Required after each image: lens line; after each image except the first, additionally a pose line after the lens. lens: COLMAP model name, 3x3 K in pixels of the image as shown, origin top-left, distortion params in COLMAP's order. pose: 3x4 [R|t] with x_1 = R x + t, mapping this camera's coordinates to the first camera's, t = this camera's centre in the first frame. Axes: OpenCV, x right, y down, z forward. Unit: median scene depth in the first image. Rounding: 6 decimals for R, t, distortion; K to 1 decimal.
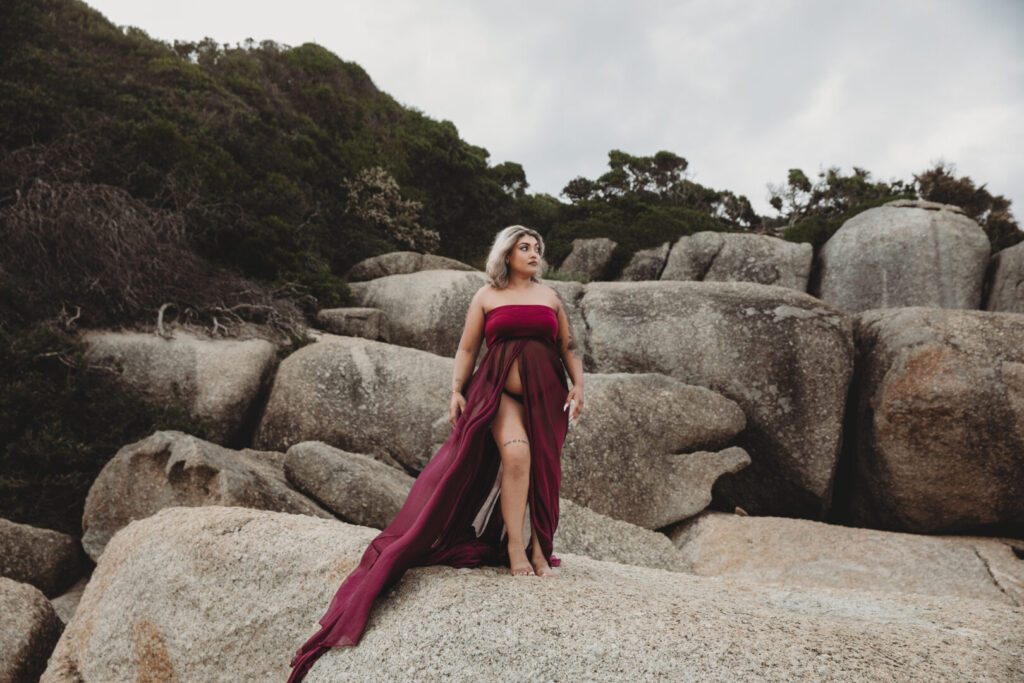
lens RADIAL K [[1228.0, 0, 512.0], [0, 1228.0, 341.5], [0, 0, 1]] dist [0.009462, 0.010974]
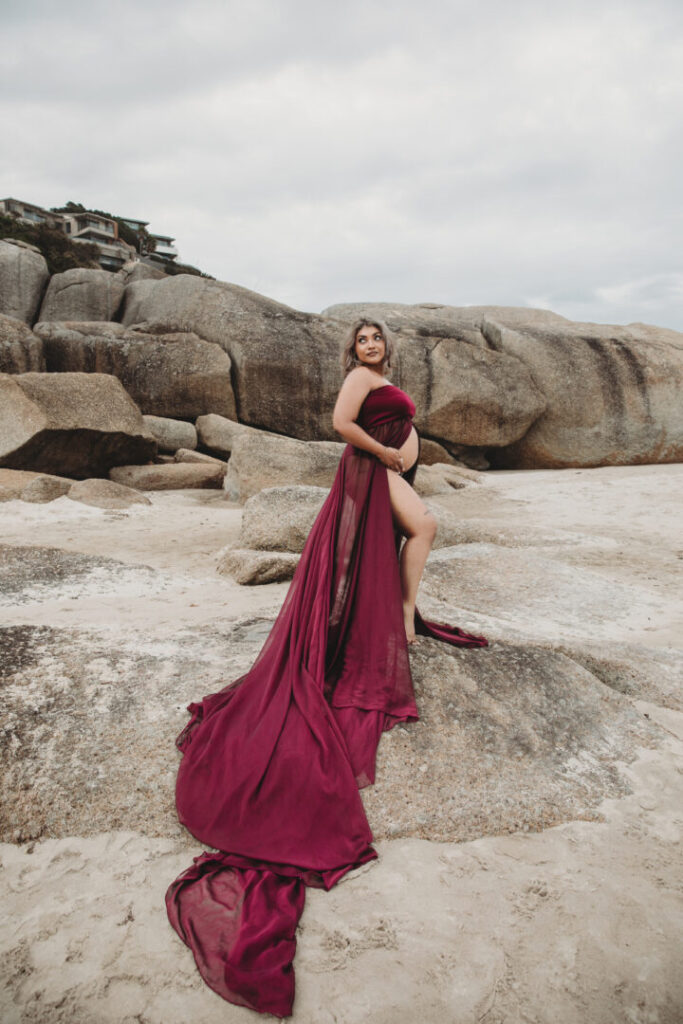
lens RADIAL K [[697.3, 0, 341.5], [0, 697.3, 512.0], [0, 0, 1]] dist [-0.106535, 0.085108]
pose [[0.842410, -0.018108, 0.538532, 0.247754], [-0.150818, 0.951564, 0.267917, -0.099872], [-0.517299, -0.306916, 0.798877, -0.393213]]
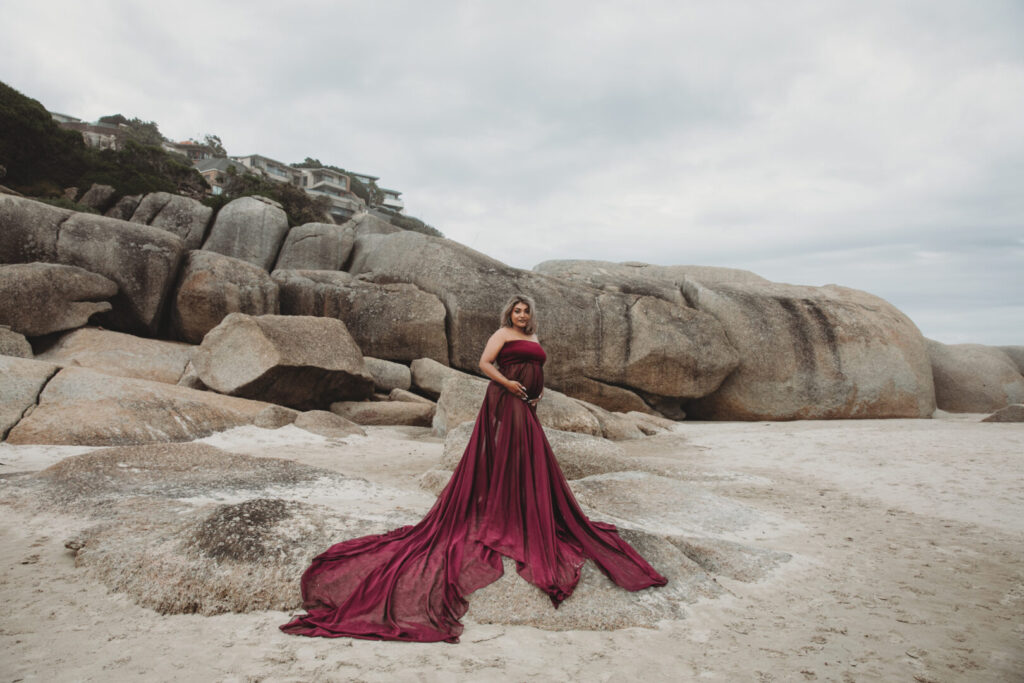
lens RADIAL K [[697.3, 0, 512.0], [0, 697.3, 341.5], [0, 0, 1]] dist [-0.106535, 0.085108]
pose [[0.871465, 0.101386, 0.479865, 0.215883], [-0.176129, 0.977829, 0.113265, -0.114150], [-0.457742, -0.183225, 0.870000, -0.478918]]
